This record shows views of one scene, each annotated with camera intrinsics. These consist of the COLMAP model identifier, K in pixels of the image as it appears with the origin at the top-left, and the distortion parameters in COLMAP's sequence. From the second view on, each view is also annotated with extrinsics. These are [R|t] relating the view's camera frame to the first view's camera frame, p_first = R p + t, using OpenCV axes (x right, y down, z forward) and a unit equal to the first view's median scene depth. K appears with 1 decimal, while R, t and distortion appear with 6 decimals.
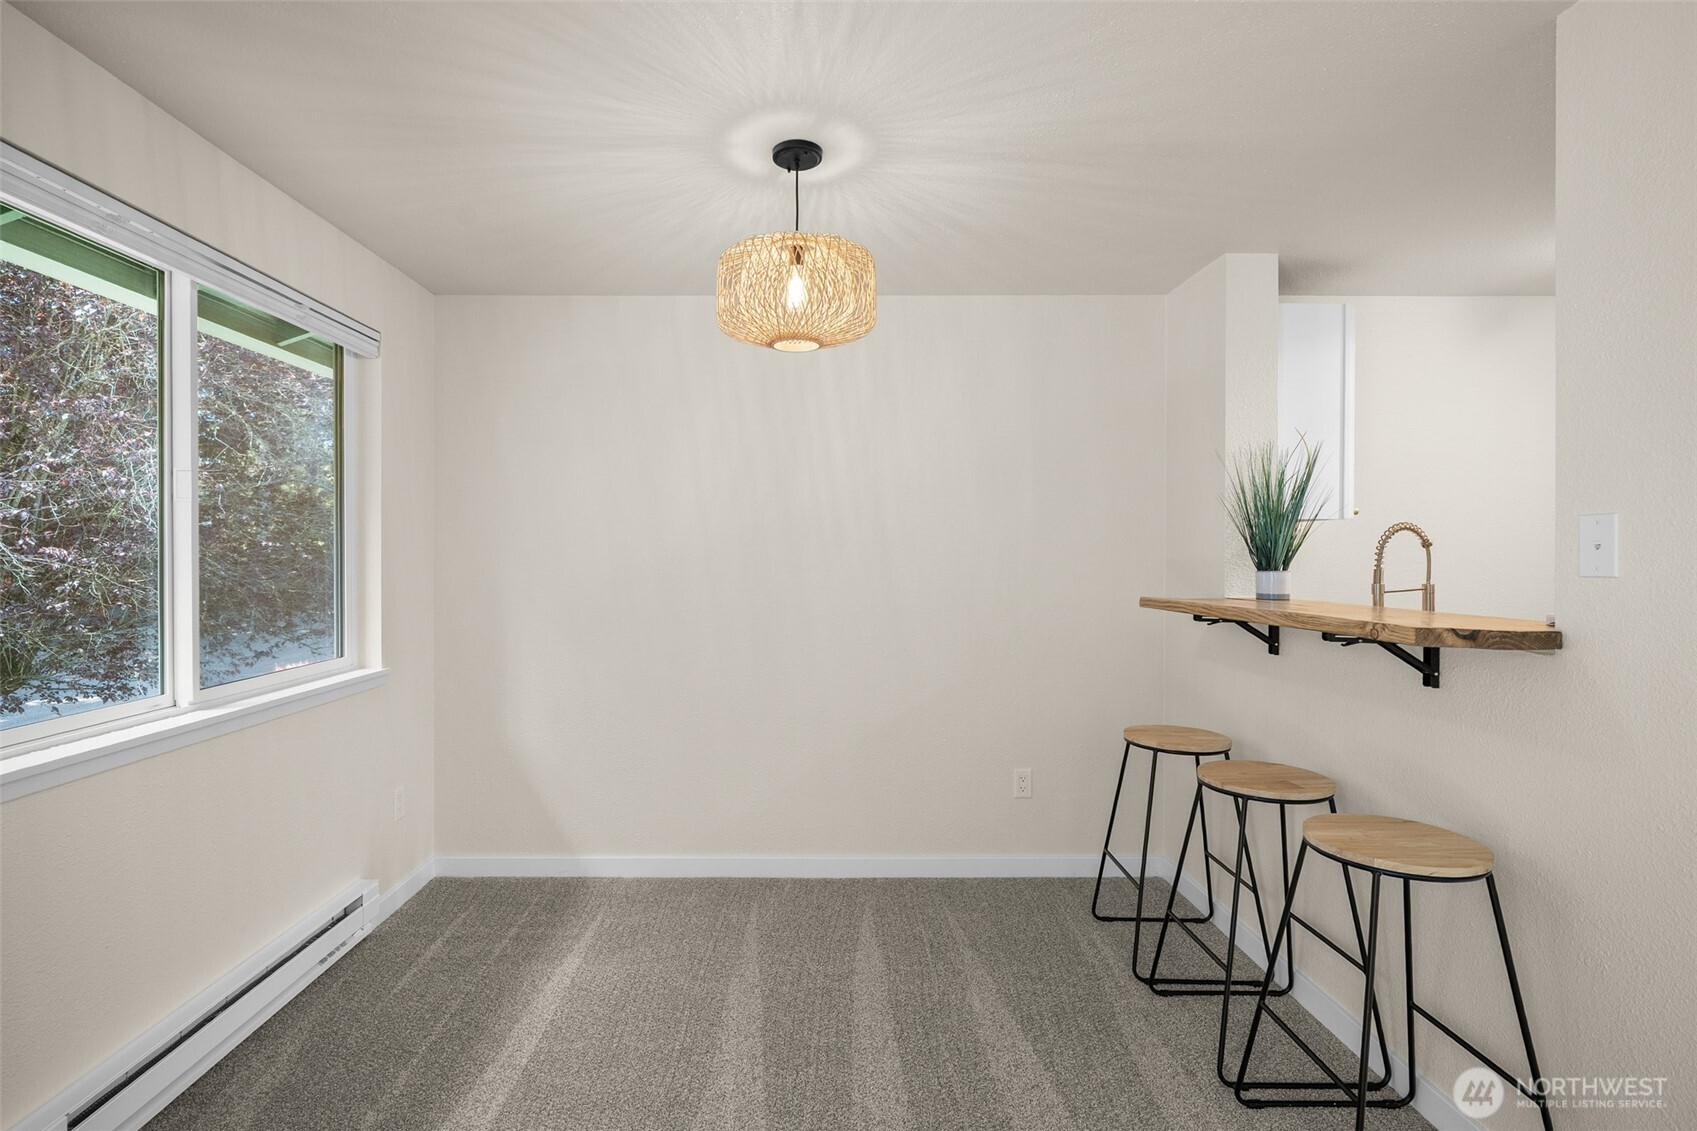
lens RADIAL K [[780.1, 0, 846.5], [0, 780.1, 551.4], [0, 0, 1]] dist [-0.010069, -0.000047]
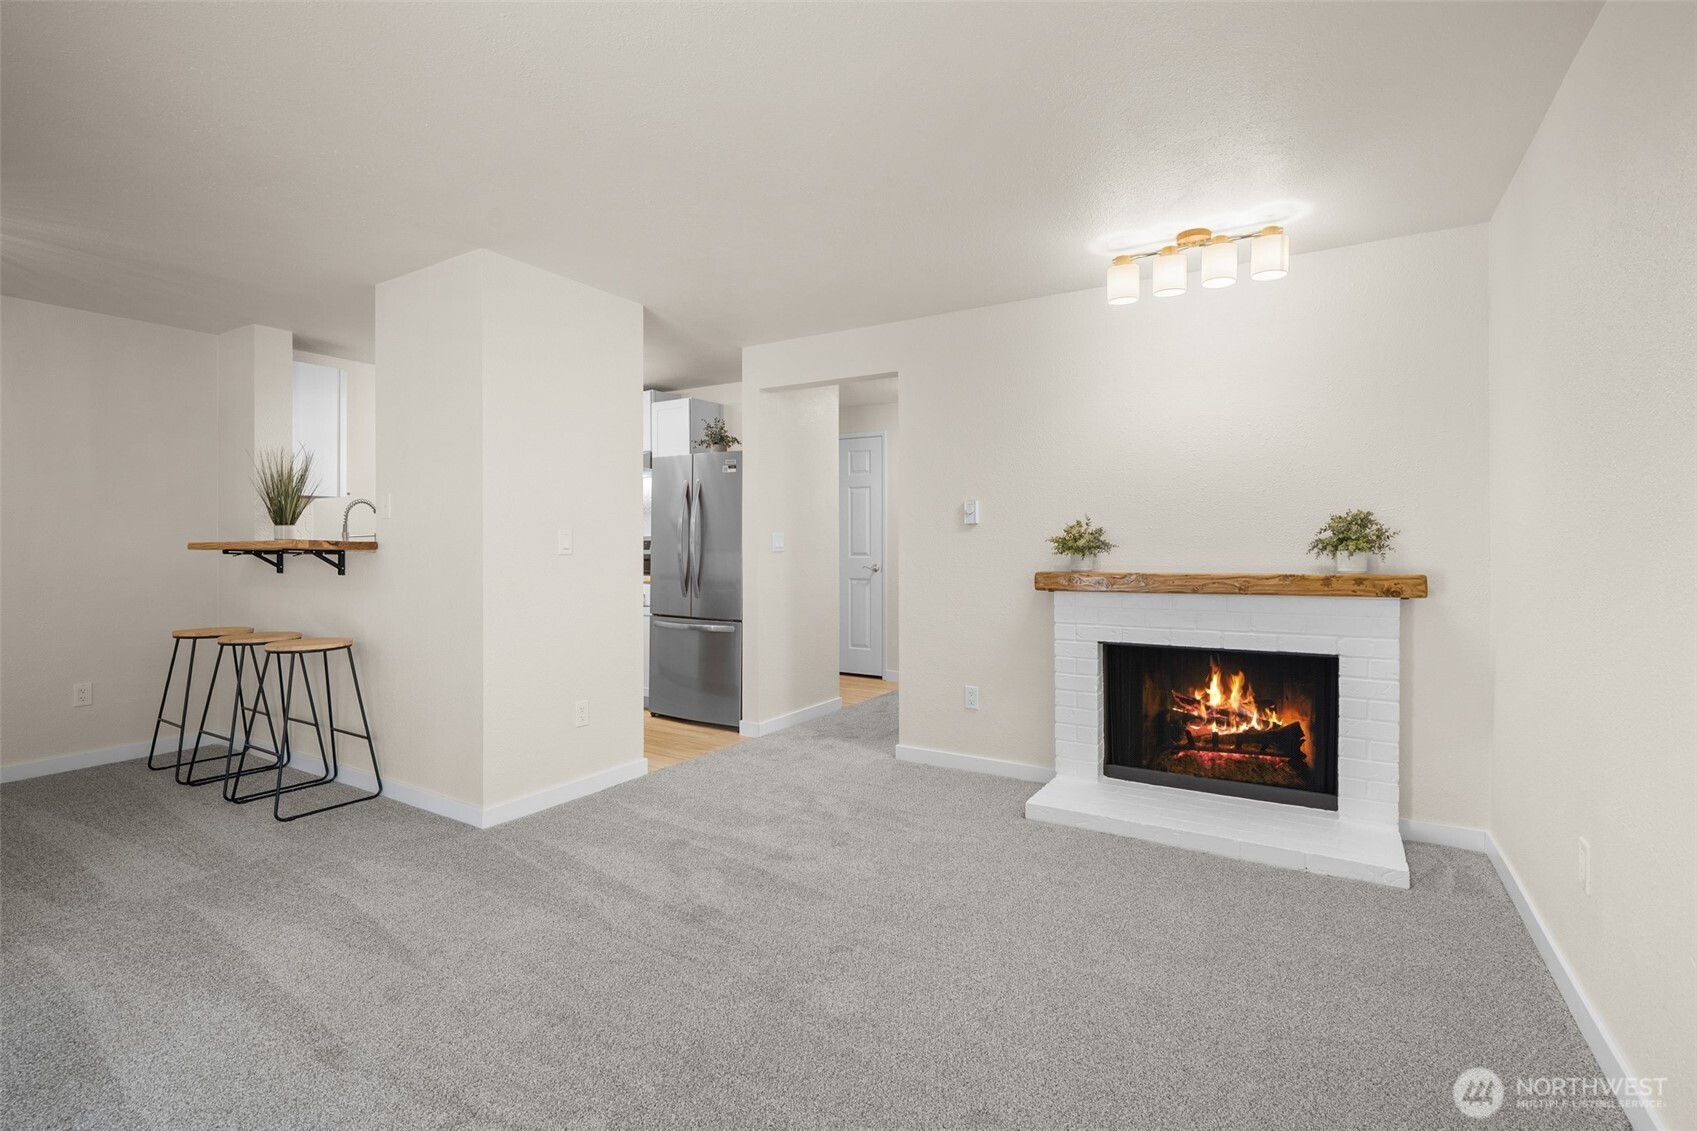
lens RADIAL K [[780.1, 0, 846.5], [0, 780.1, 551.4], [0, 0, 1]] dist [-0.010069, -0.000047]
pose [[0.552842, -0.005041, 0.833271, -0.166383], [-0.002434, 0.999968, 0.007665, 0.065859], [-0.833283, -0.006265, 0.552812, -0.913709]]
